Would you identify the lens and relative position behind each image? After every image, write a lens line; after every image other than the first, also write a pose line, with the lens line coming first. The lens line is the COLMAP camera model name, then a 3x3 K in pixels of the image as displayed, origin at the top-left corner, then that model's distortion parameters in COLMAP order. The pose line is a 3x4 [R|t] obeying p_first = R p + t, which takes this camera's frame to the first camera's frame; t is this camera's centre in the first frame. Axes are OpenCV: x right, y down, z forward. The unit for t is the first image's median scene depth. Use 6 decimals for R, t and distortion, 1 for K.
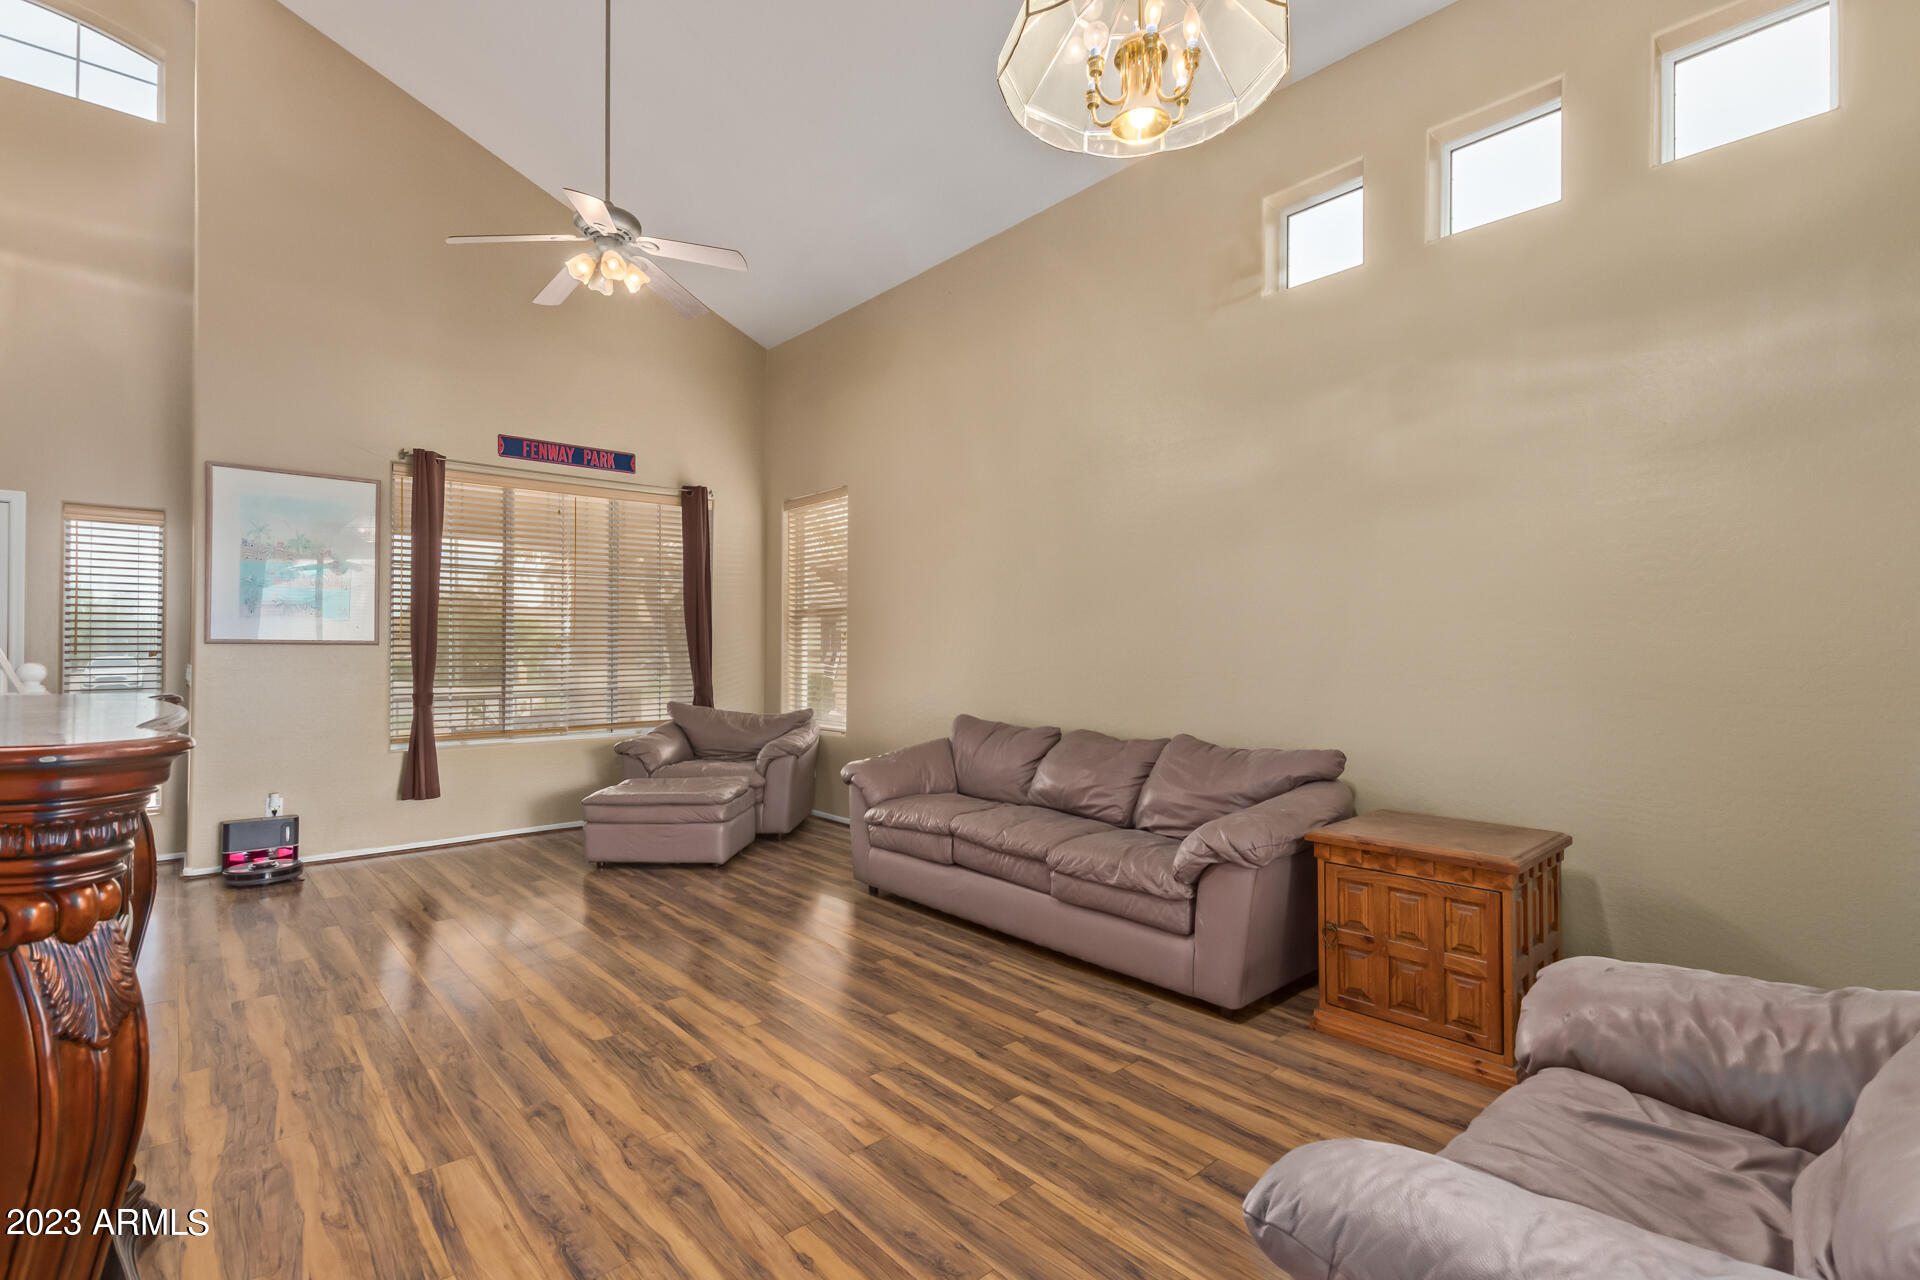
lens RADIAL K [[877.3, 0, 977.2], [0, 877.3, 643.3], [0, 0, 1]] dist [0.001718, 0.000033]
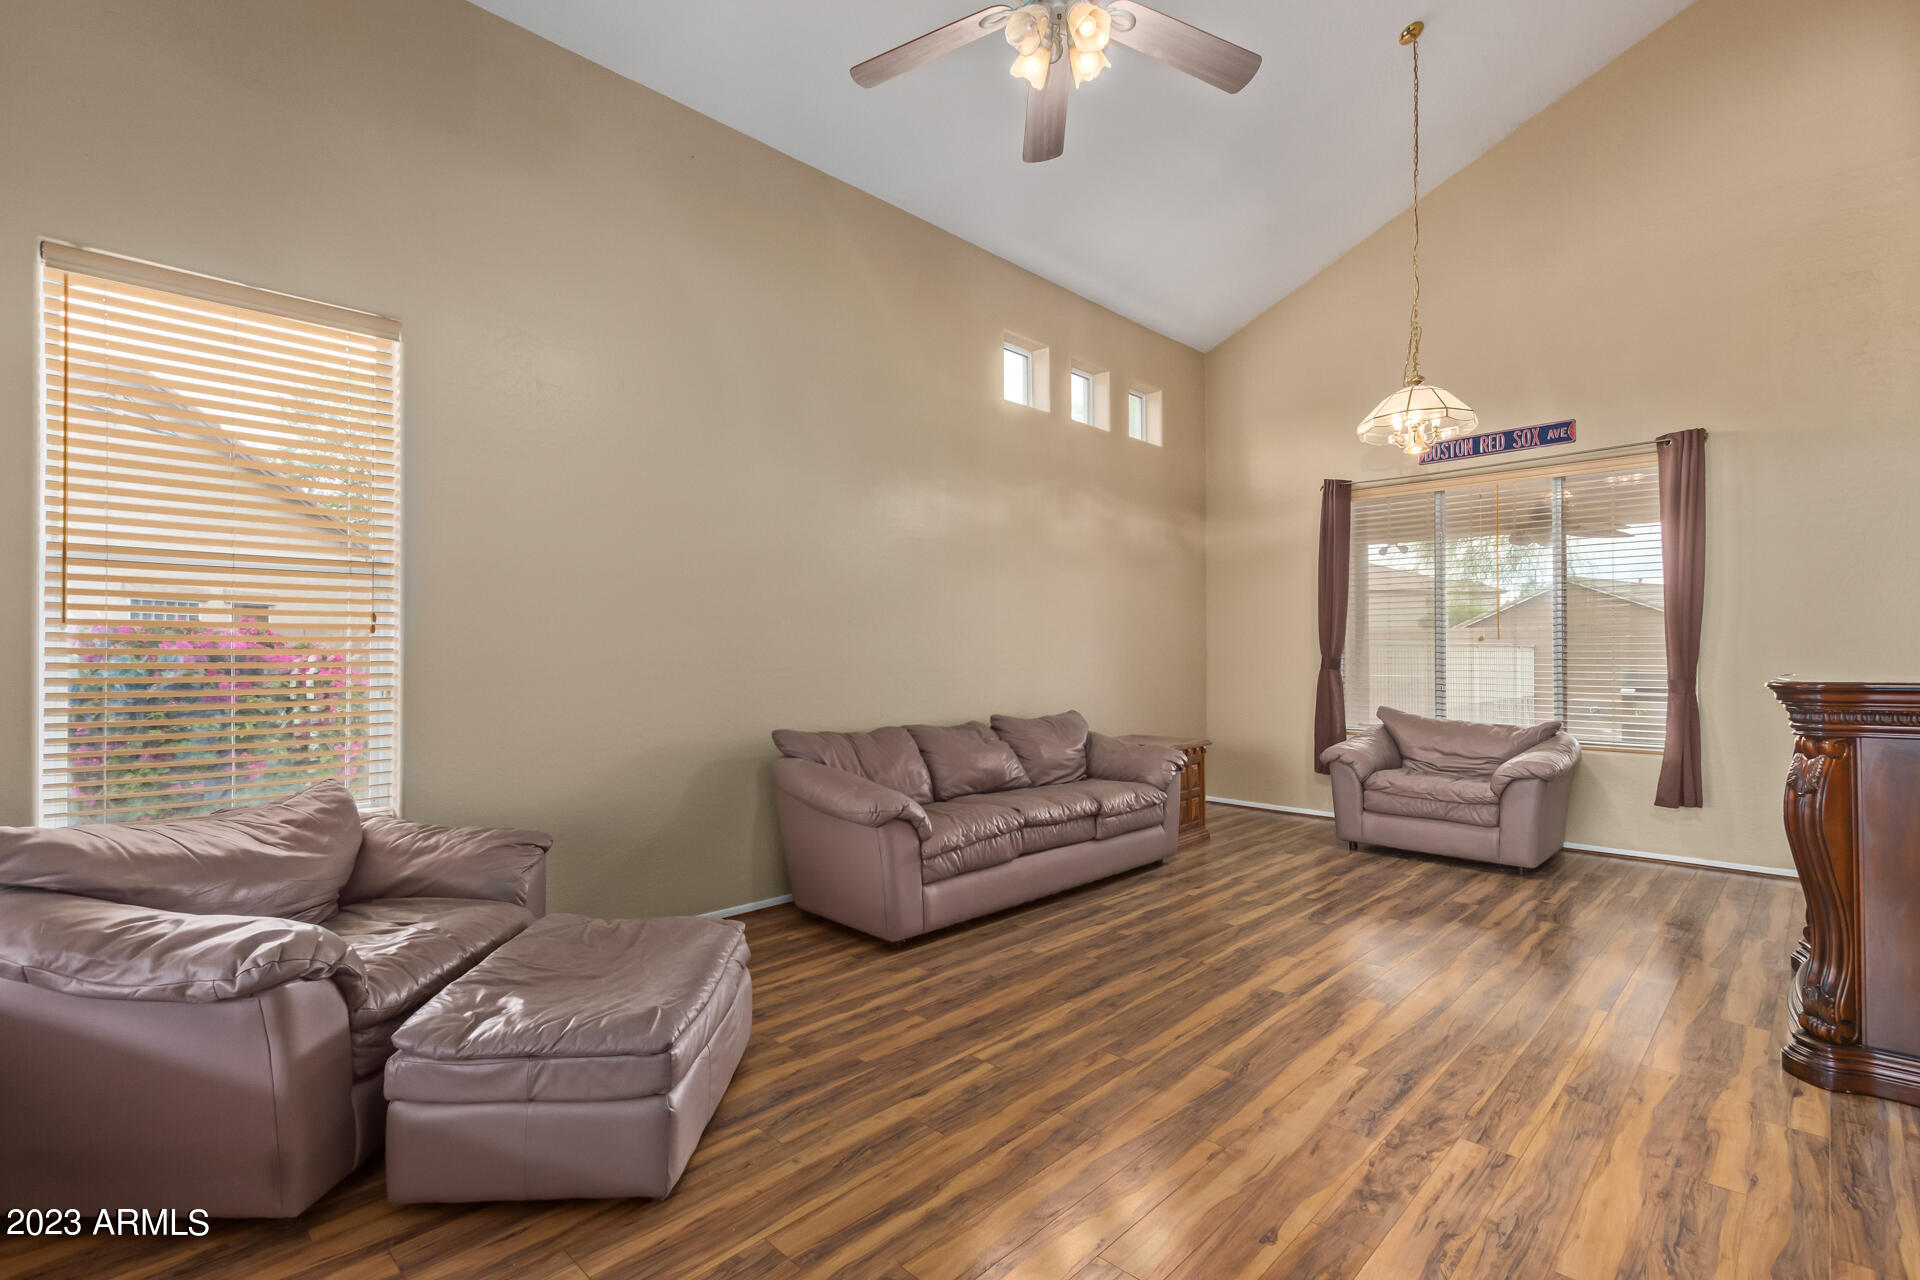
lens RADIAL K [[877.3, 0, 977.2], [0, 877.3, 643.3], [0, 0, 1]] dist [0.001718, 0.000033]
pose [[-0.061945, 0.005997, 0.998062, -1.302048], [-0.005554, 0.999964, -0.006353, 0.010065], [-0.998064, -0.005937, -0.061909, 1.370034]]
